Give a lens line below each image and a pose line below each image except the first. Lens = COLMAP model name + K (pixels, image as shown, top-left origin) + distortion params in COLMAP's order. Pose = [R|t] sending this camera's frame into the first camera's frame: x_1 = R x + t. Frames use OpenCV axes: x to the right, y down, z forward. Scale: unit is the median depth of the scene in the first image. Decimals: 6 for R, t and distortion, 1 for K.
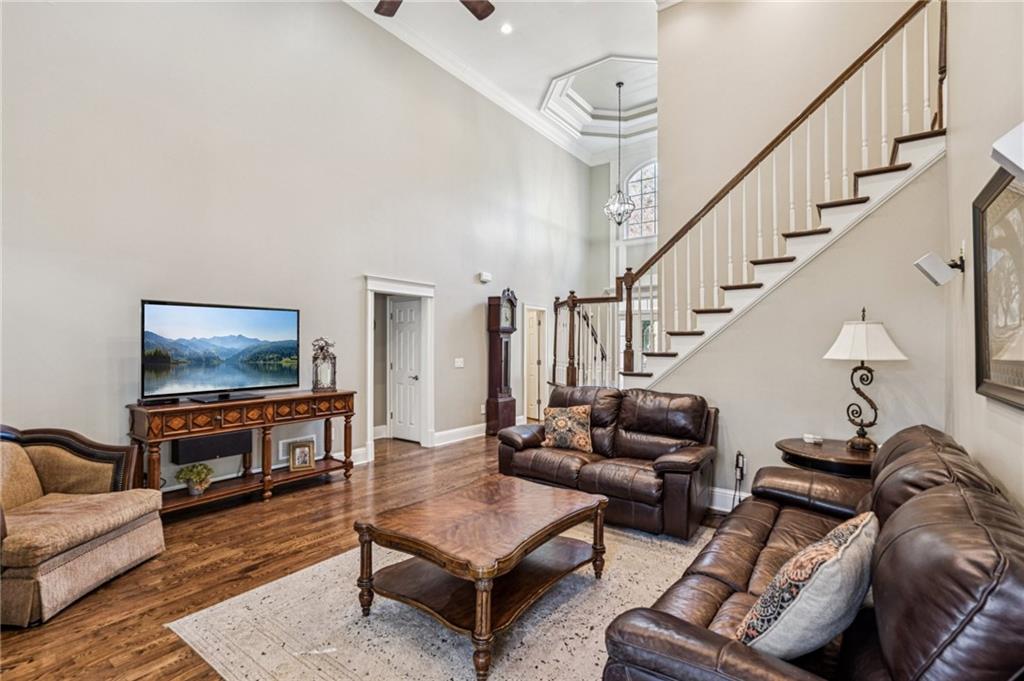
lens RADIAL K [[472.6, 0, 501.6], [0, 472.6, 347.1], [0, 0, 1]] dist [0.000406, 0.000225]
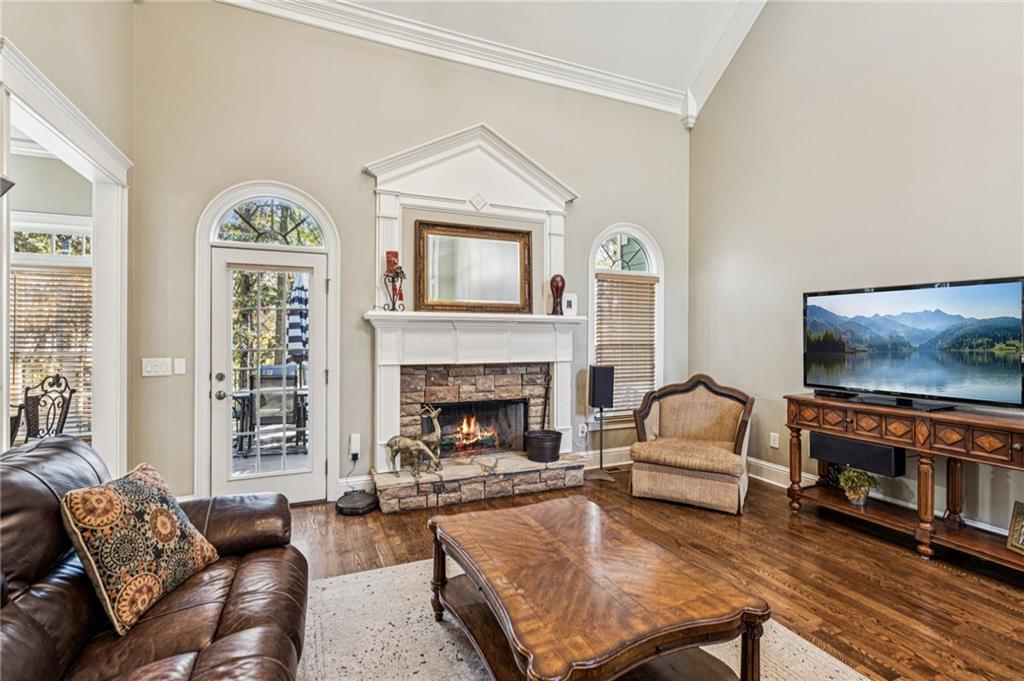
lens RADIAL K [[477.4, 0, 513.4], [0, 477.4, 330.8], [0, 0, 1]] dist [-0.003472, 0.000055]
pose [[-0.485030, -0.011771, -0.874418, 0.547740], [-0.012900, 0.999897, -0.006305, -0.000190], [0.874402, 0.008223, -0.485132, 1.047812]]
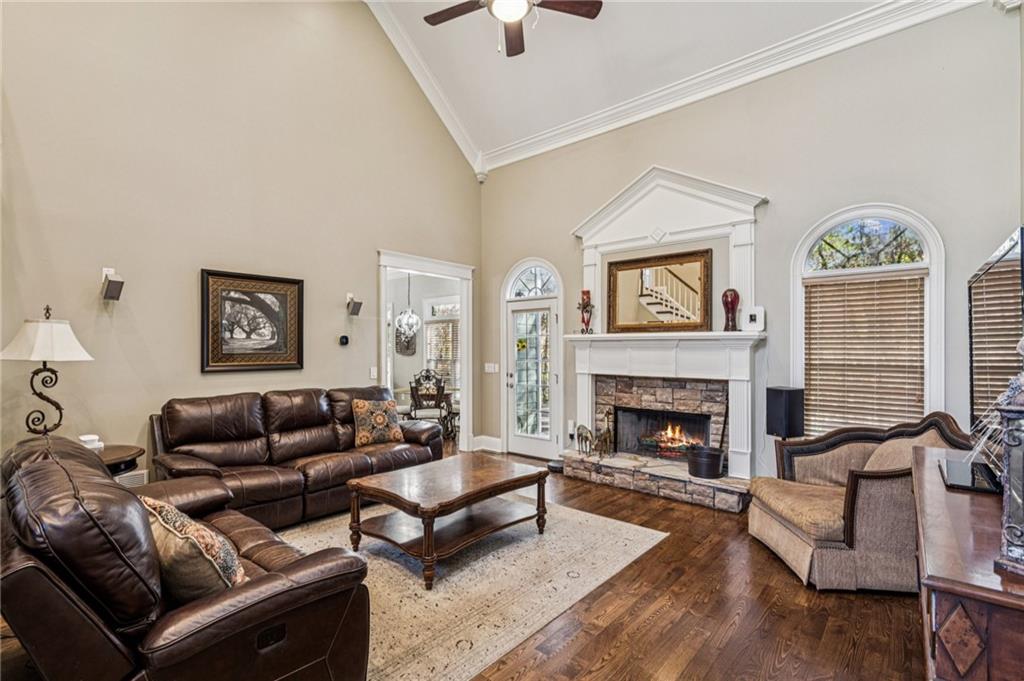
lens RADIAL K [[472.6, 0, 501.6], [0, 472.6, 347.1], [0, 0, 1]] dist [0.000406, 0.000225]
pose [[-0.996835, -0.008091, 0.079088, -0.206455], [-0.007999, 0.999967, 0.001470, -0.009148], [-0.079097, 0.000833, -0.996867, 1.857016]]
